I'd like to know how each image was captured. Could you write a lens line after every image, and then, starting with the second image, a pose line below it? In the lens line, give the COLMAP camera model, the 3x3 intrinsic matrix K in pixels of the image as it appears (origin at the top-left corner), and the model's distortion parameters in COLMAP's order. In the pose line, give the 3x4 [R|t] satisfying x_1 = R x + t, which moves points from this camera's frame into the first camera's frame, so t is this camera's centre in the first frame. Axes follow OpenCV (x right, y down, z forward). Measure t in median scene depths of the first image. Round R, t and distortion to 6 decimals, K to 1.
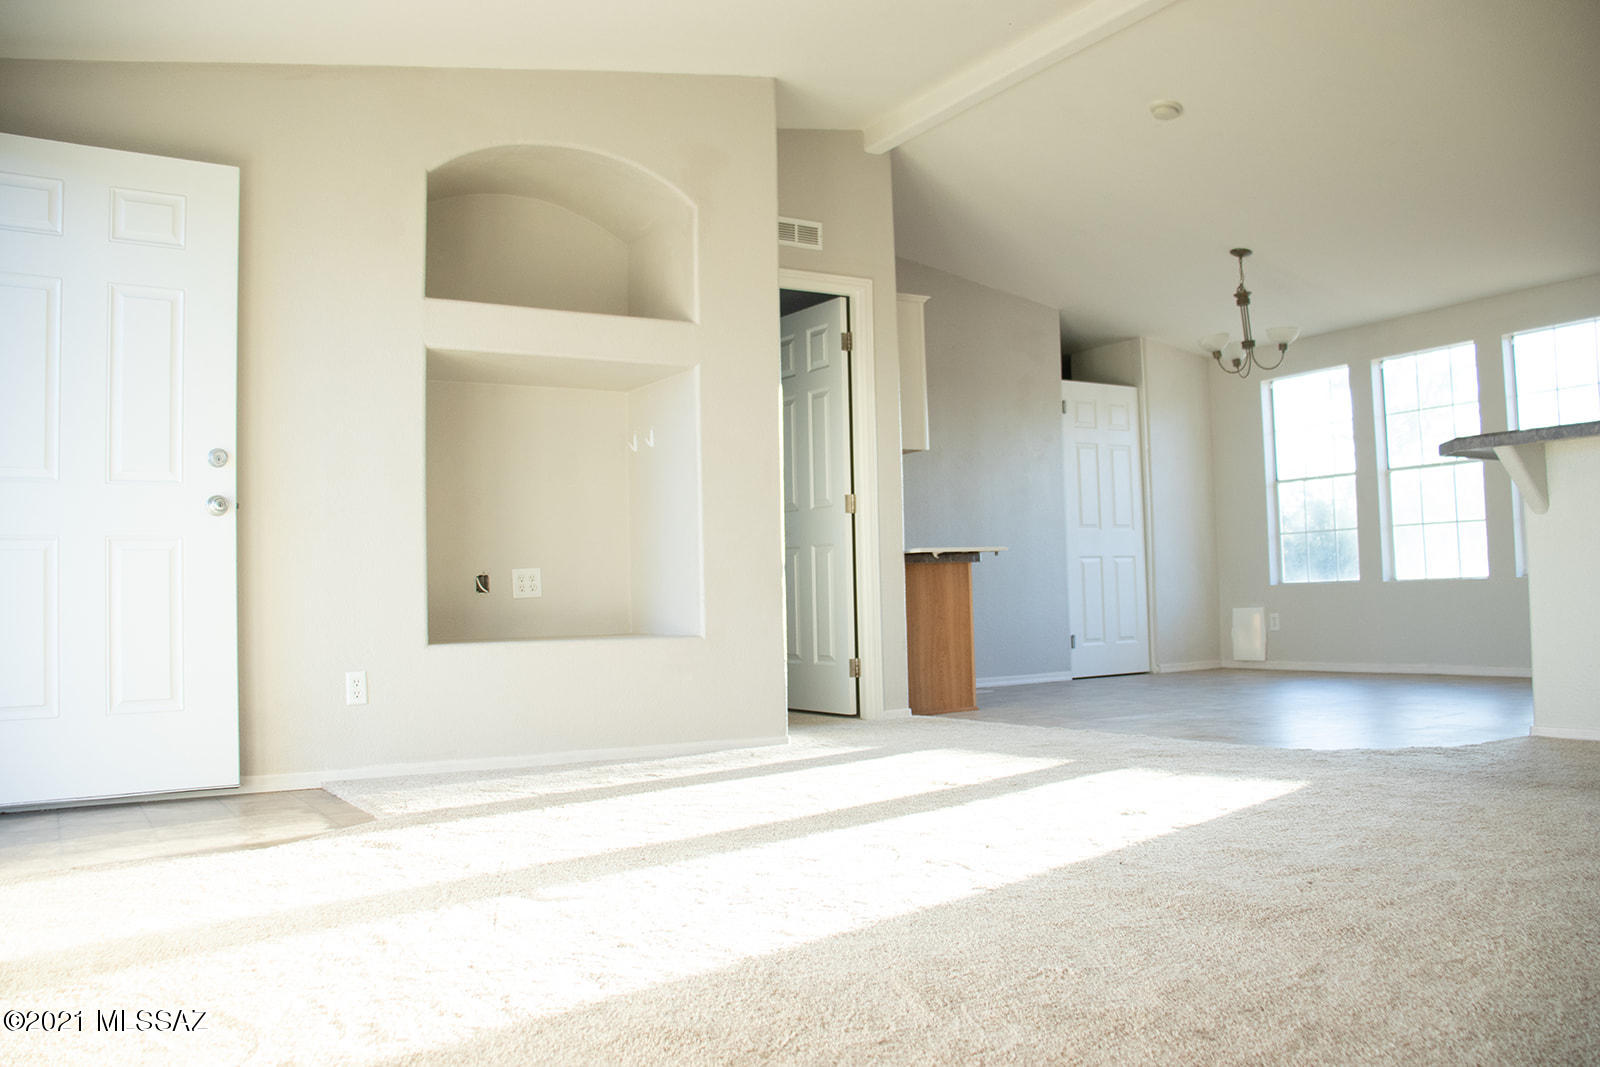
lens RADIAL K [[1319.5, 0, 800.0], [0, 1319.5, 533.5], [0, 0, 1]] dist [-0.178107, 0.164507]
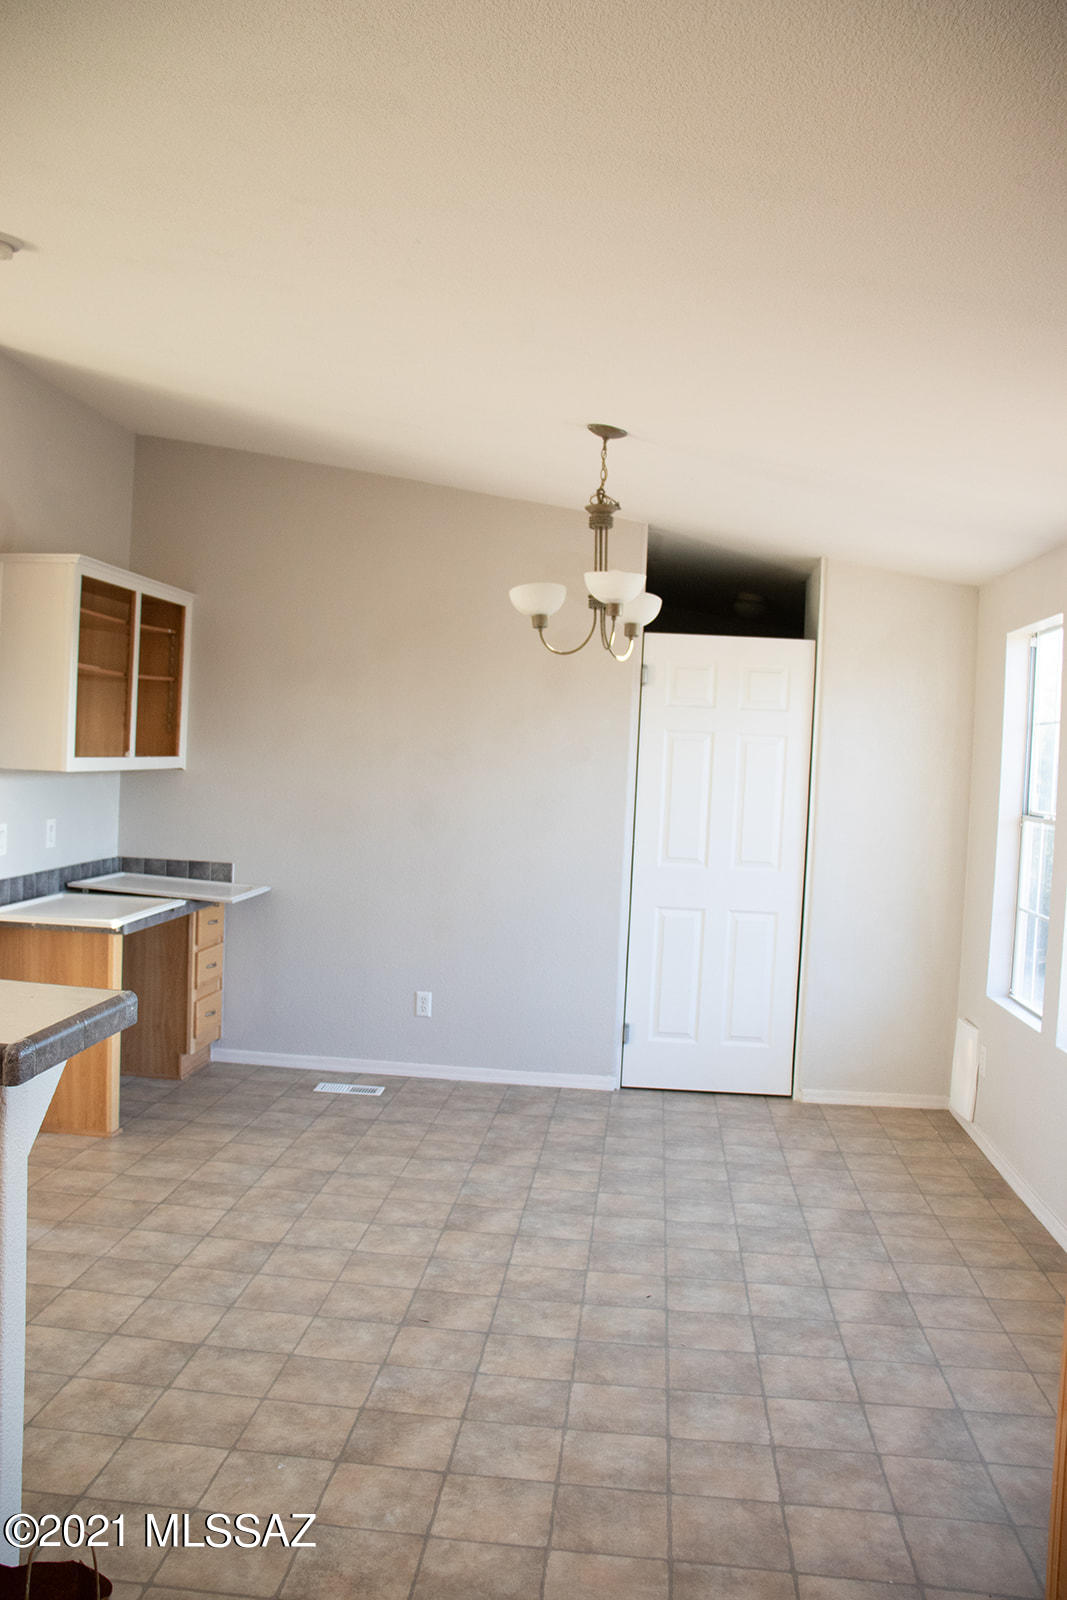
lens RADIAL K [[1319.5, 0, 533.5], [0, 1319.5, 800.0], [0, 0, 1]] dist [-0.178107, 0.164507]
pose [[0.801585, 0.084519, -0.591877, 0.546999], [-0.038405, 0.995192, 0.090099, -0.091500], [0.596646, -0.049491, 0.800977, 0.441413]]
